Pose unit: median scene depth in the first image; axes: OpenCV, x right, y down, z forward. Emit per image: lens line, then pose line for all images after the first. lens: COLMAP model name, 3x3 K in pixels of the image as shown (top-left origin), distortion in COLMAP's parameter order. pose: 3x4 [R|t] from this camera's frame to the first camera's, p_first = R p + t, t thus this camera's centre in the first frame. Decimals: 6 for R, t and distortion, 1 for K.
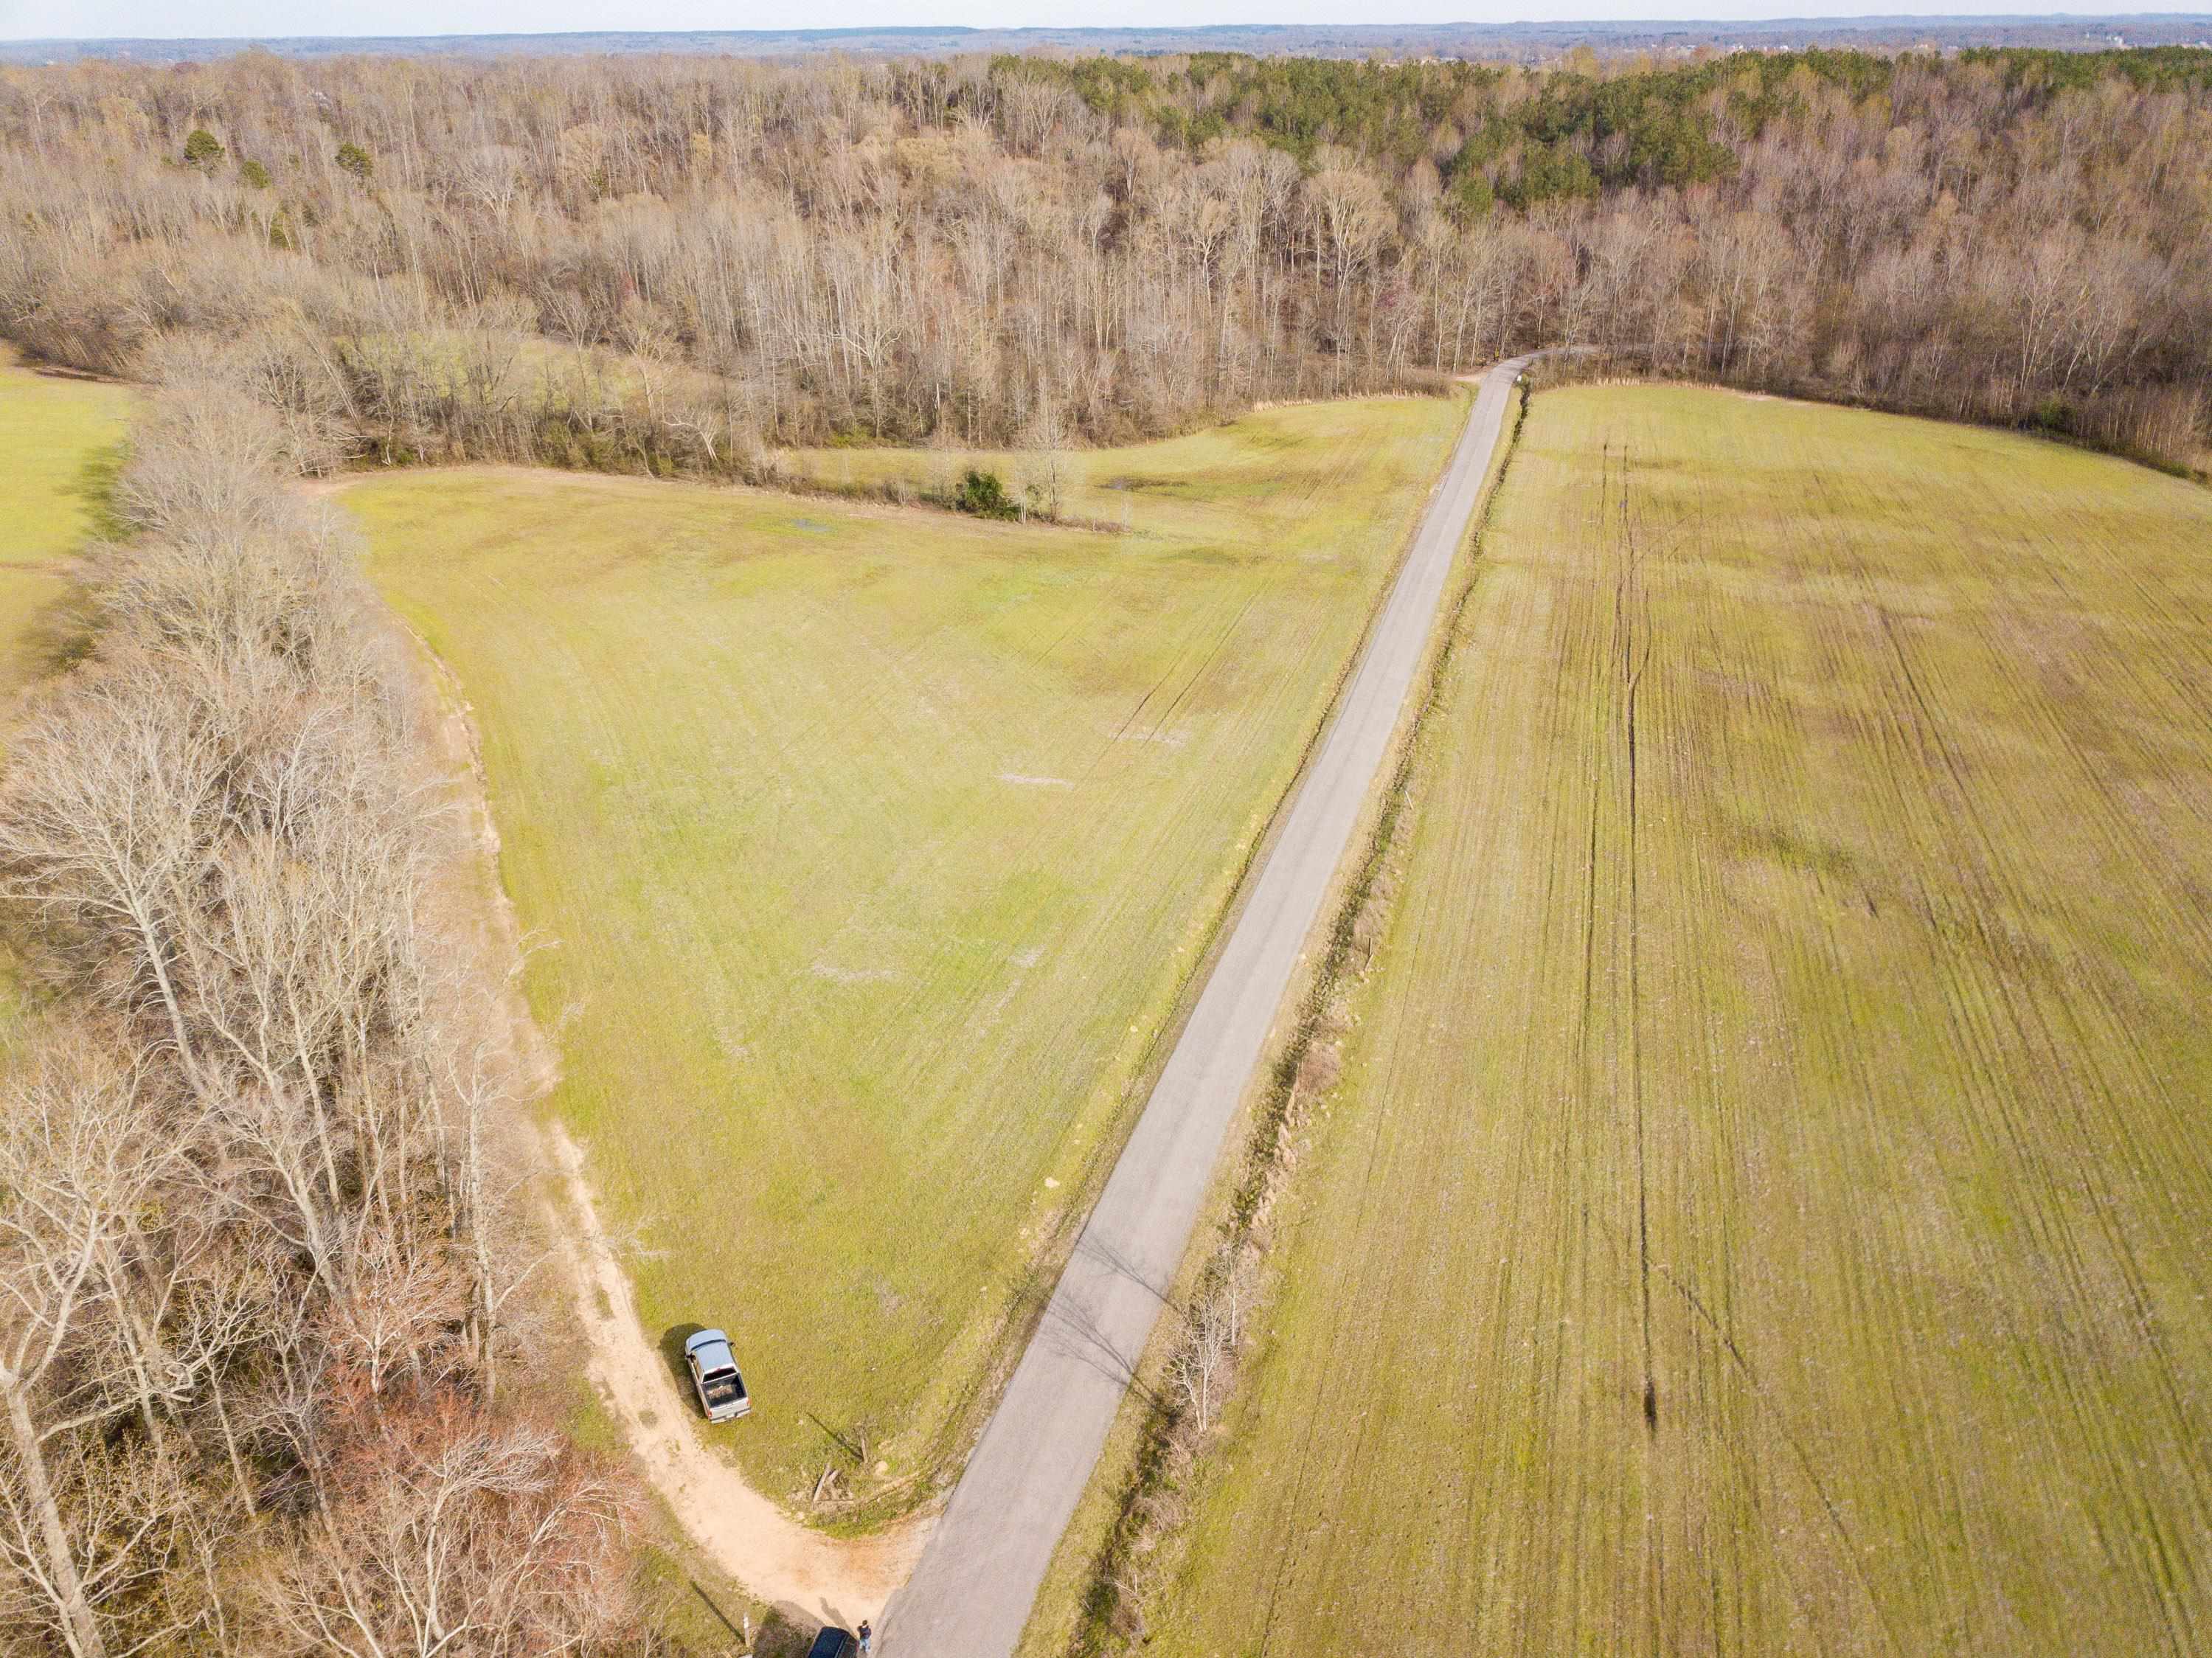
lens RADIAL K [[1694.2, 0, 1119.4], [0, 1694.2, 841.6], [0, 0, 1]] dist [0.016100, -0.005723]
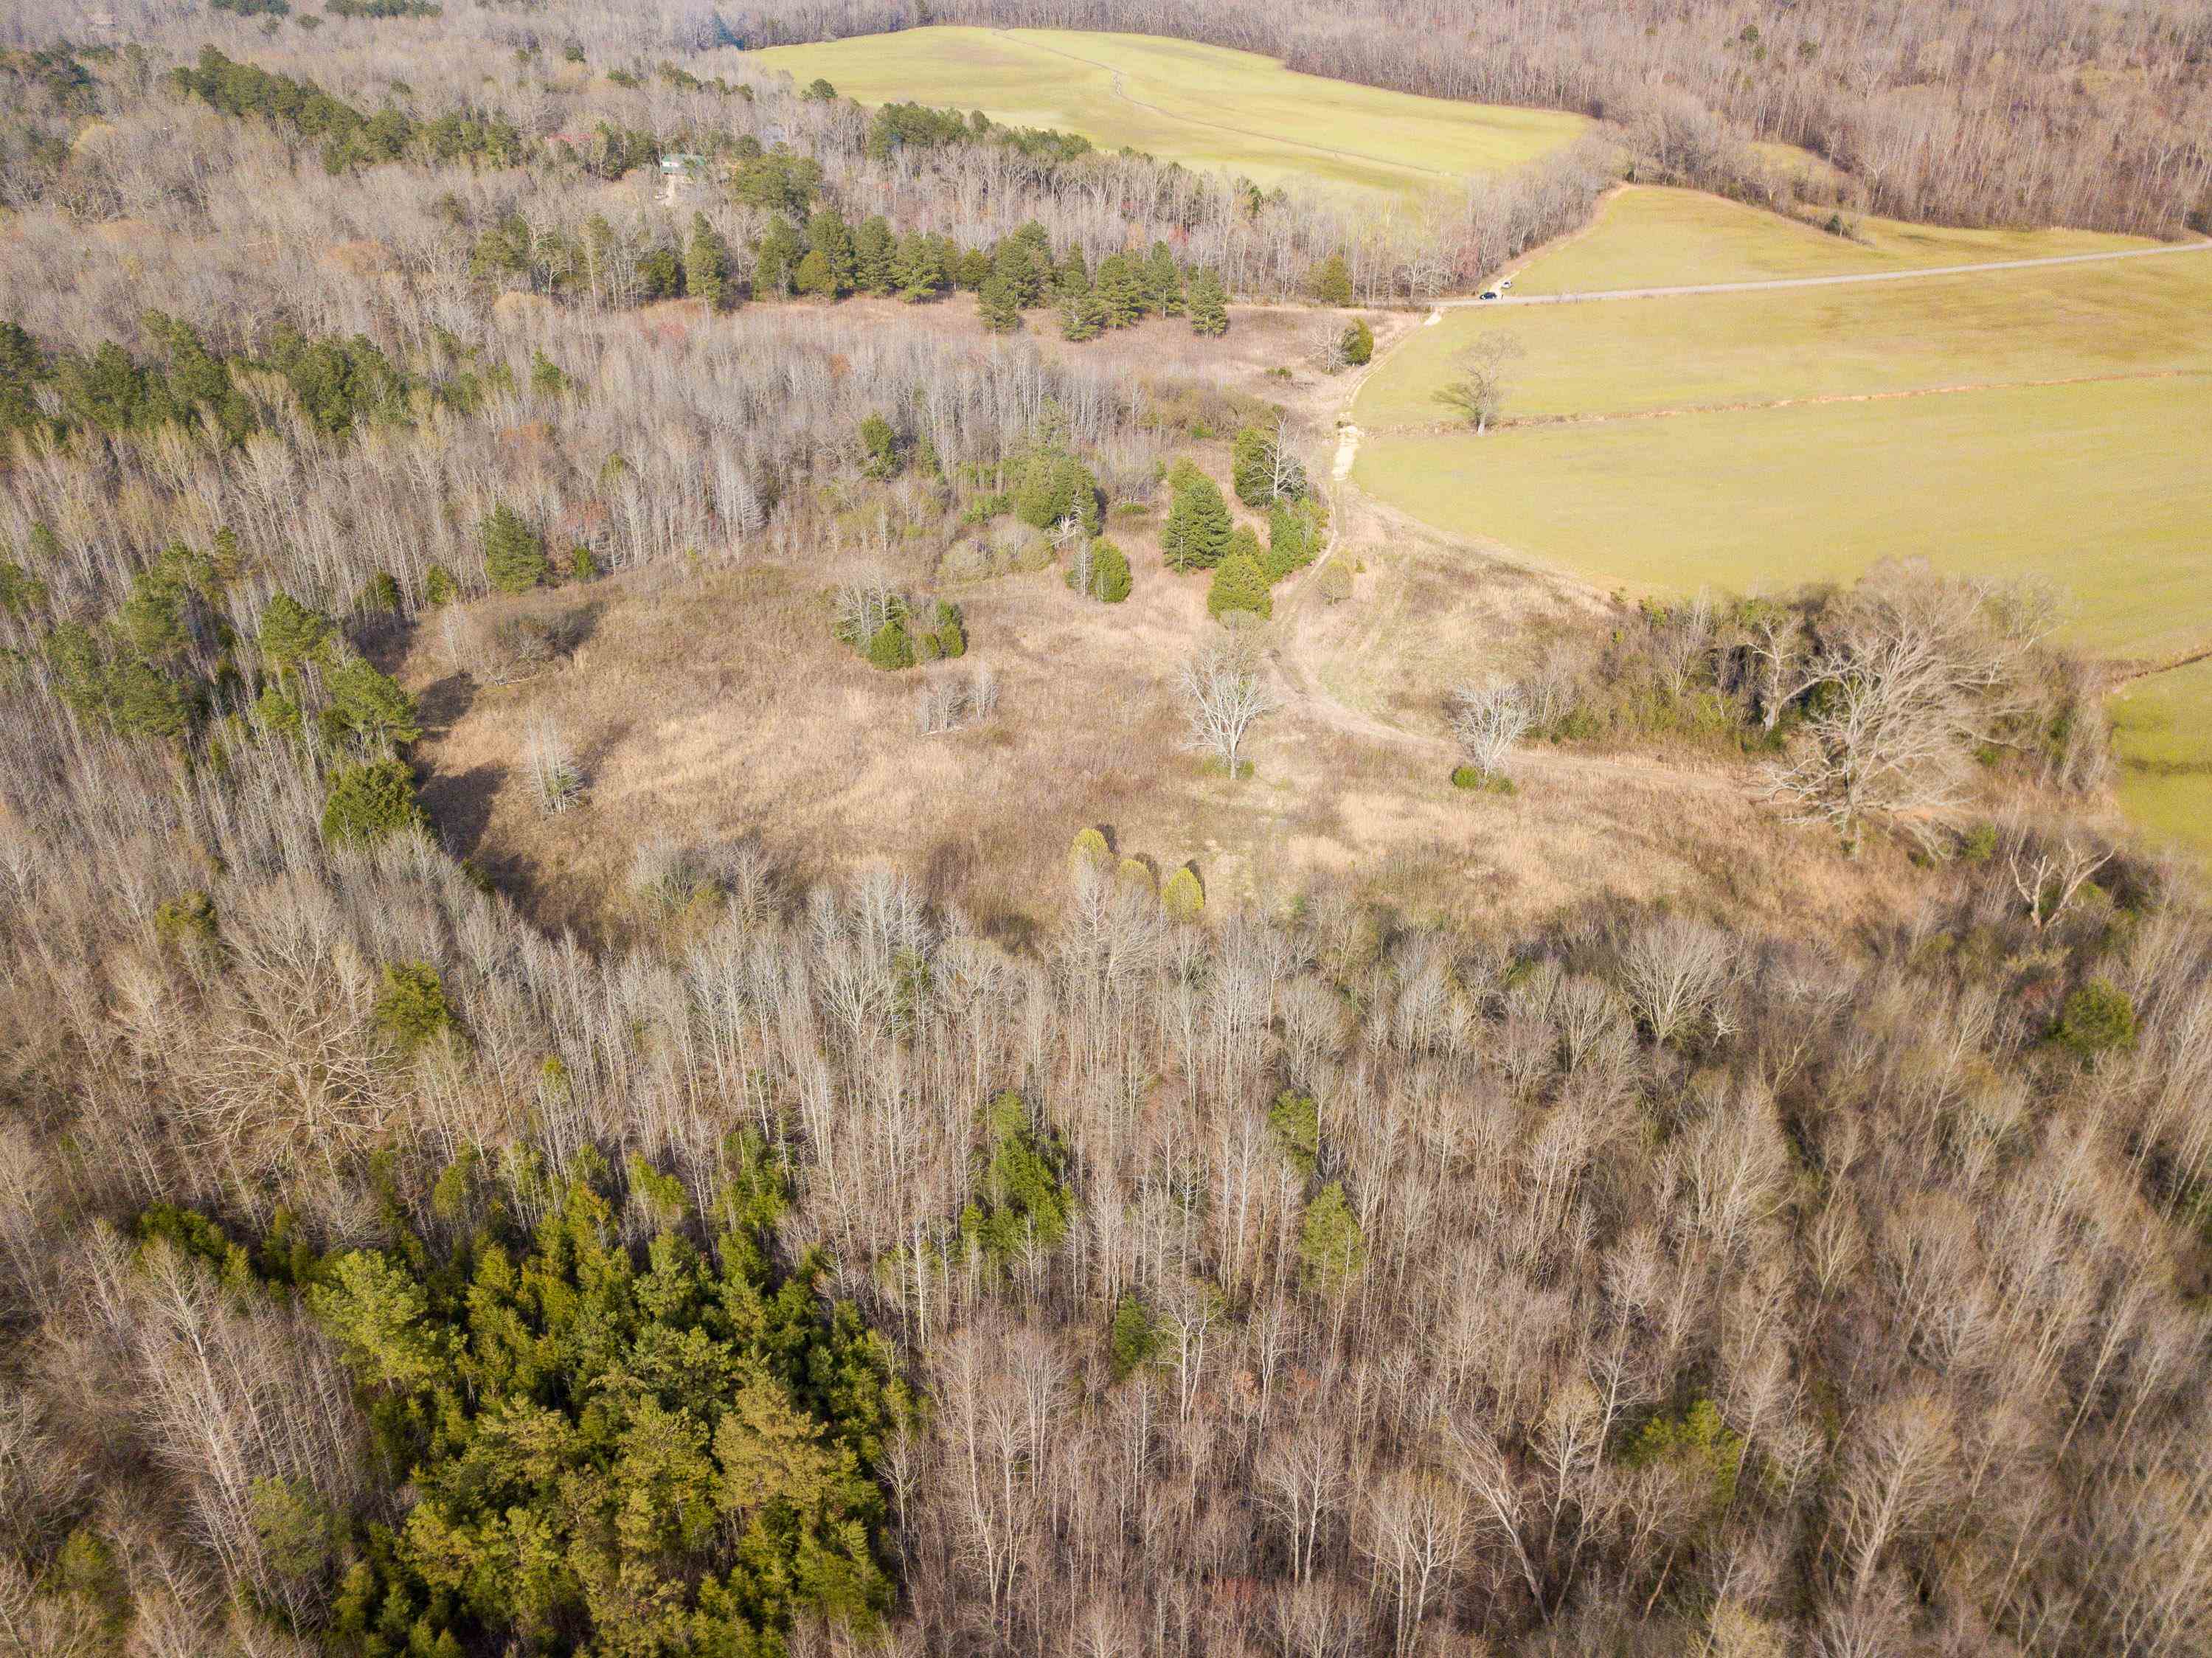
lens RADIAL K [[1694.2, 0, 1100.5], [0, 1694.2, 831.5], [0, 0, 1]] dist [0.016100, -0.005723]
pose [[0.599437, 0.416870, -0.683297, 1.243201], [-0.360901, 0.902735, 0.234138, 0.373810], [0.714441, 0.106252, 0.691581, -1.307532]]
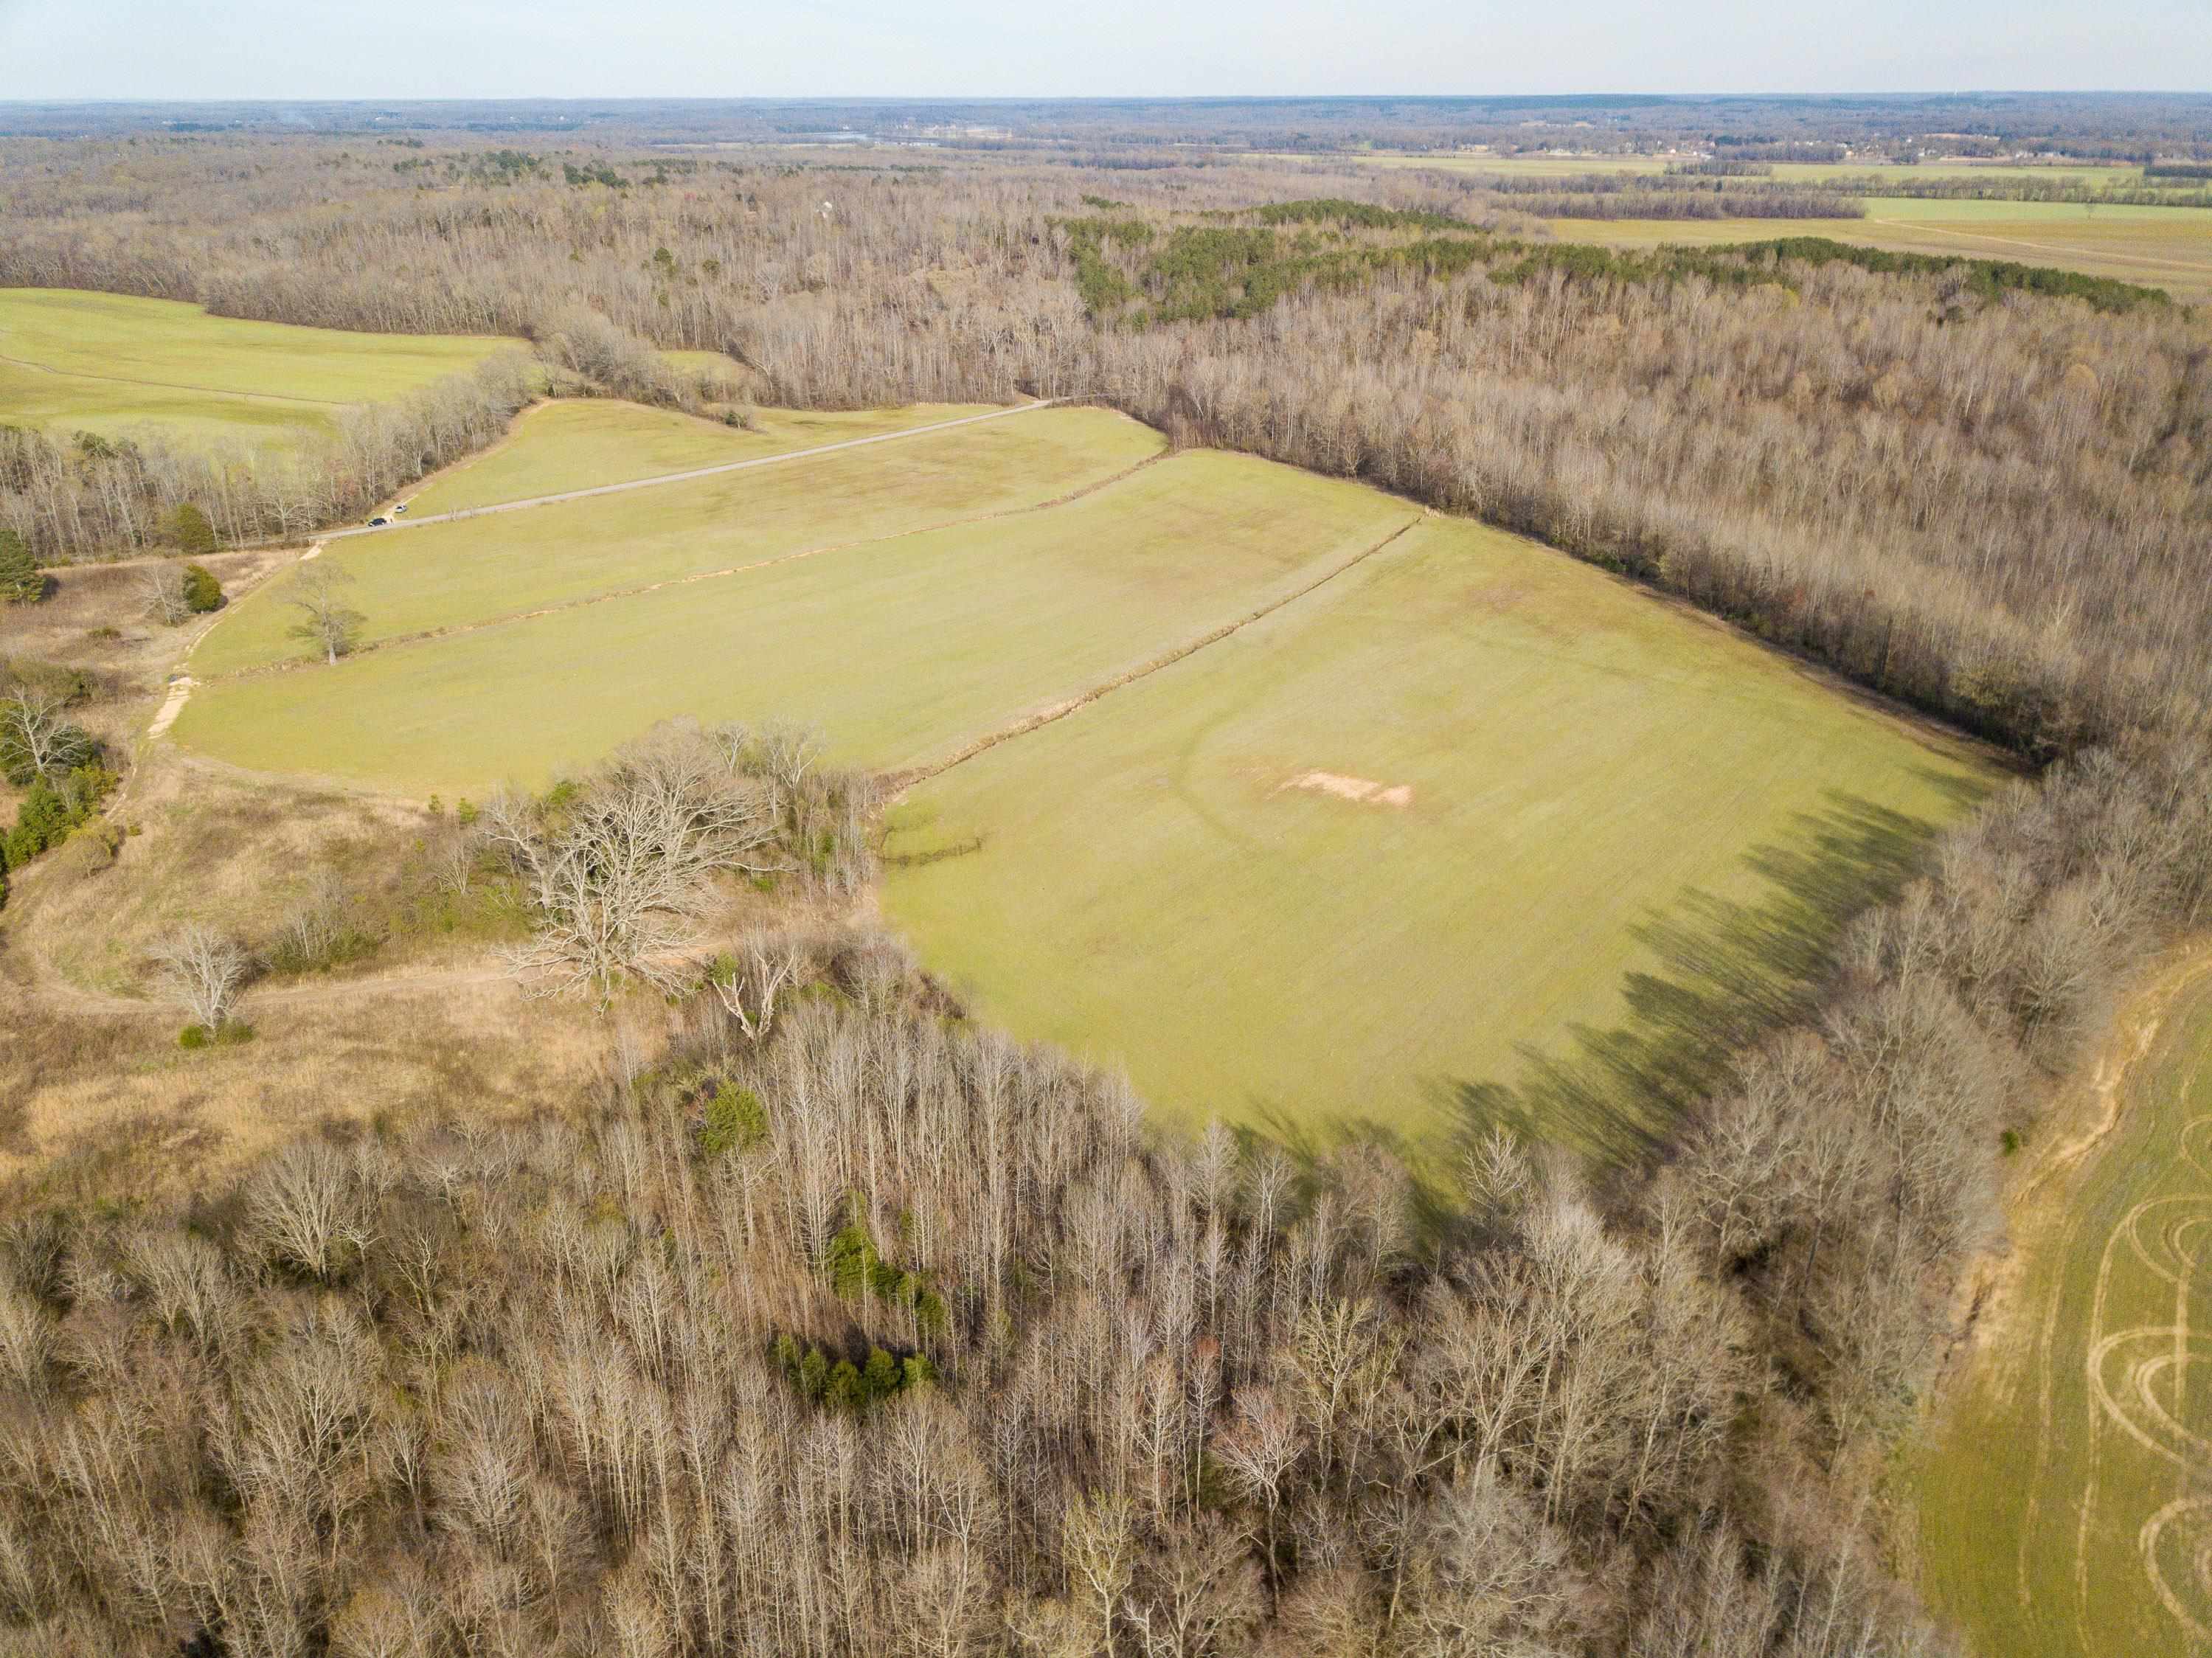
lens RADIAL K [[1694.2, 0, 1099.0], [0, 1694.2, 823.1], [0, 0, 1]] dist [0.016100, -0.005723]
pose [[0.917933, 0.164638, -0.360963, 1.415333], [-0.178206, 0.983983, -0.004377, 0.313528], [0.354461, 0.068343, 0.932570, -1.188066]]
